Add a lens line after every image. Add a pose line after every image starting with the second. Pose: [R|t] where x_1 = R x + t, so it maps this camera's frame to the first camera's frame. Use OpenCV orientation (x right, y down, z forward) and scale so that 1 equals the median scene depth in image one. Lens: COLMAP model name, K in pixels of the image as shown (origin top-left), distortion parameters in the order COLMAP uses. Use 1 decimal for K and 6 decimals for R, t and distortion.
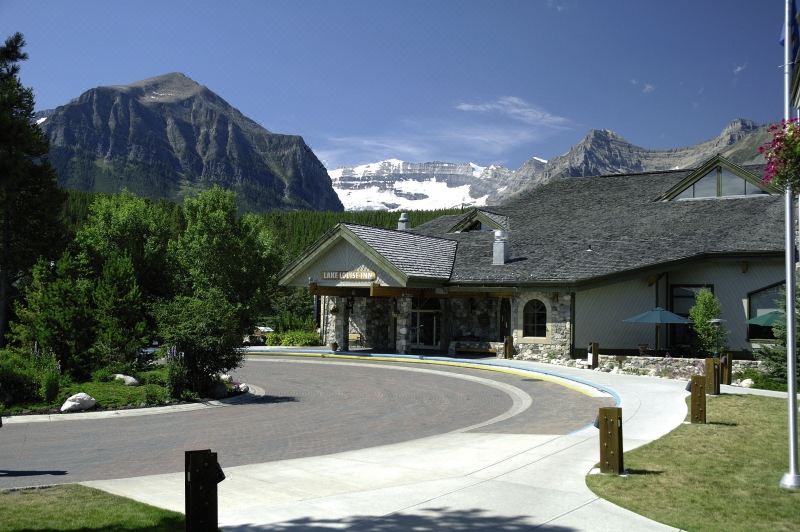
lens RADIAL K [[837.9, 0, 397.2], [0, 837.9, 267.5], [0, 0, 1]] dist [-0.017766, 0.000000]
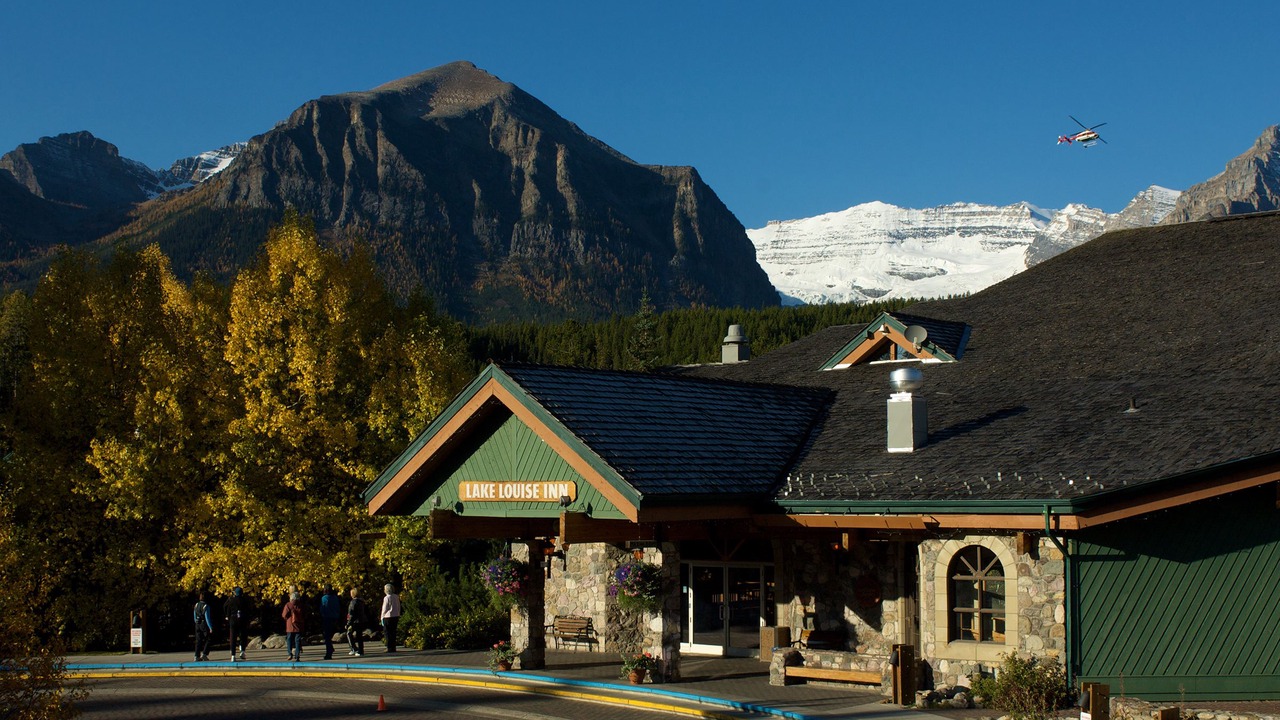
lens RADIAL K [[1614.5, 0, 615.6], [0, 1614.5, 372.7], [0, 0, 1]] dist [-0.061910, 0.000000]
pose [[0.986140, -0.030896, -0.163015, 0.119885], [0.026540, 0.999232, -0.028831, -0.024356], [0.163781, 0.024105, 0.986202, 0.227423]]
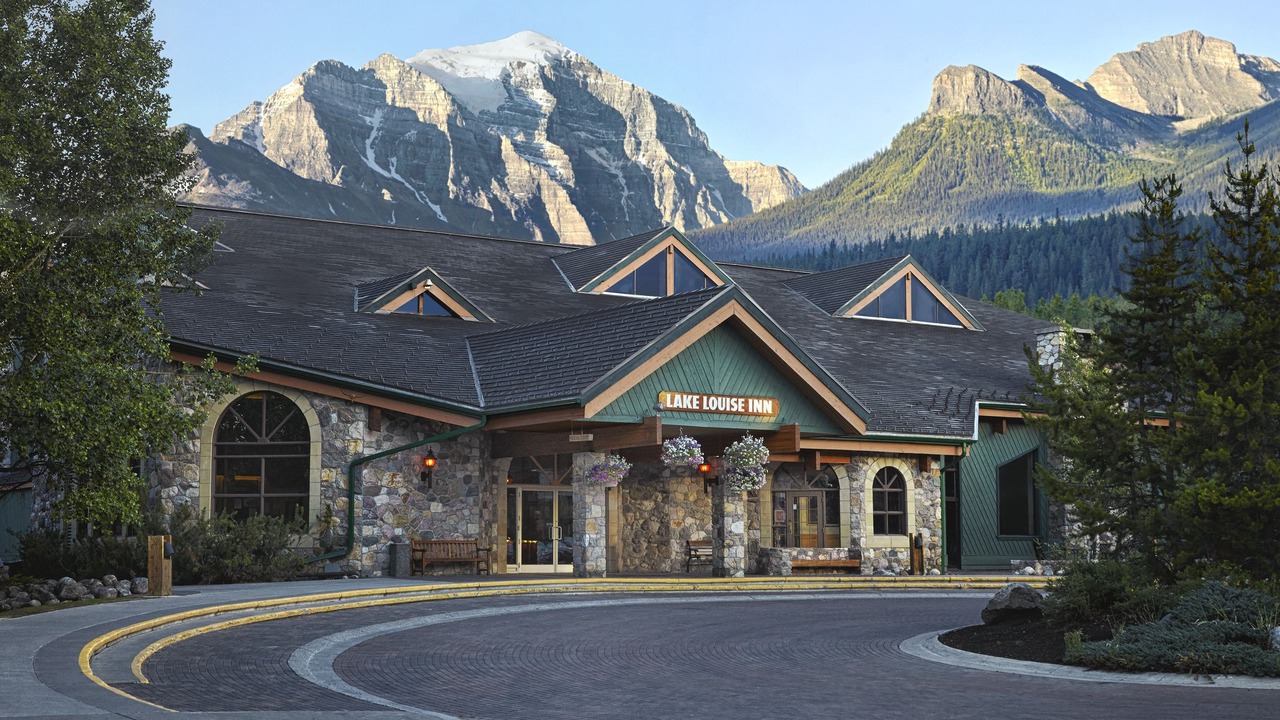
lens RADIAL K [[2072.2, 0, 639.7], [0, 2072.2, 356.4], [0, 0, 1]] dist [-0.014017, 0.000000]
pose [[0.383593, 0.075750, 0.920390, -1.115238], [-0.041621, 0.997036, -0.064711, 0.058614], [-0.922564, -0.013485, 0.385609, 0.609132]]
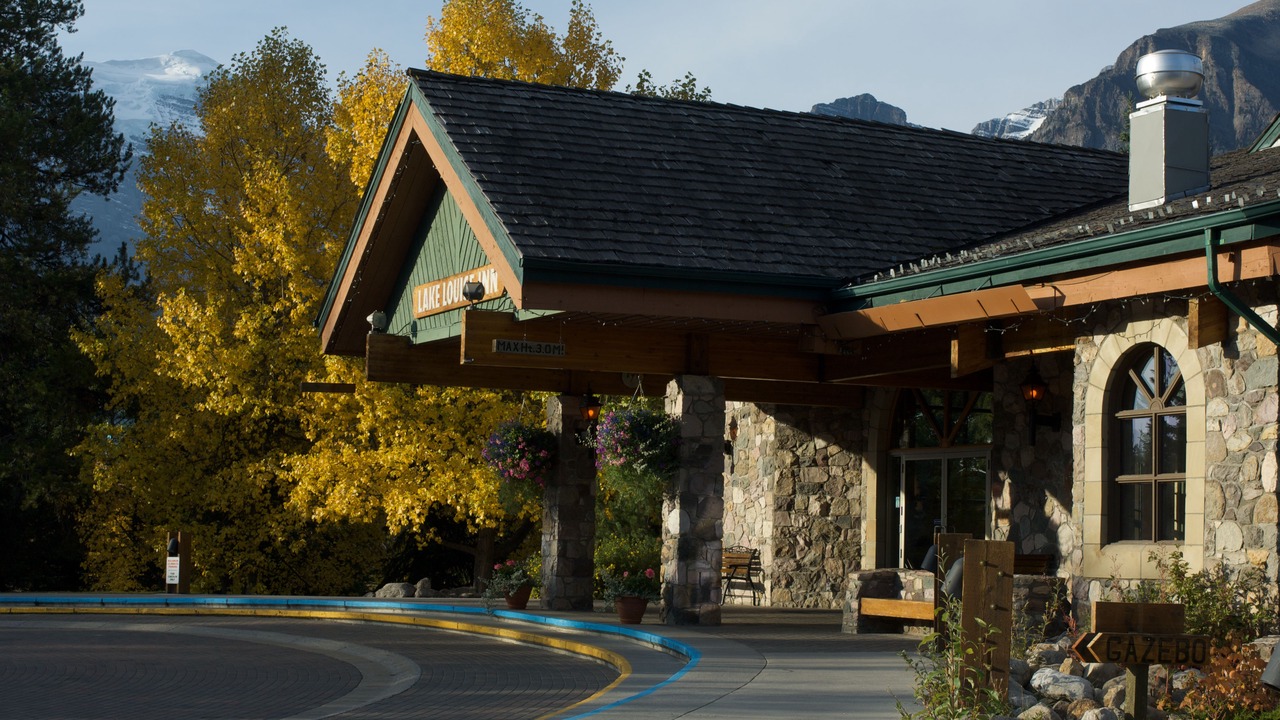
lens RADIAL K [[2072.2, 0, 642.7], [0, 2072.2, 364.7], [0, 0, 1]] dist [-0.014017, 0.000000]
pose [[0.832885, -0.041979, -0.551852, 0.317034], [0.018719, 0.998685, -0.047719, 0.060784], [0.553130, 0.029414, 0.832575, 0.531507]]
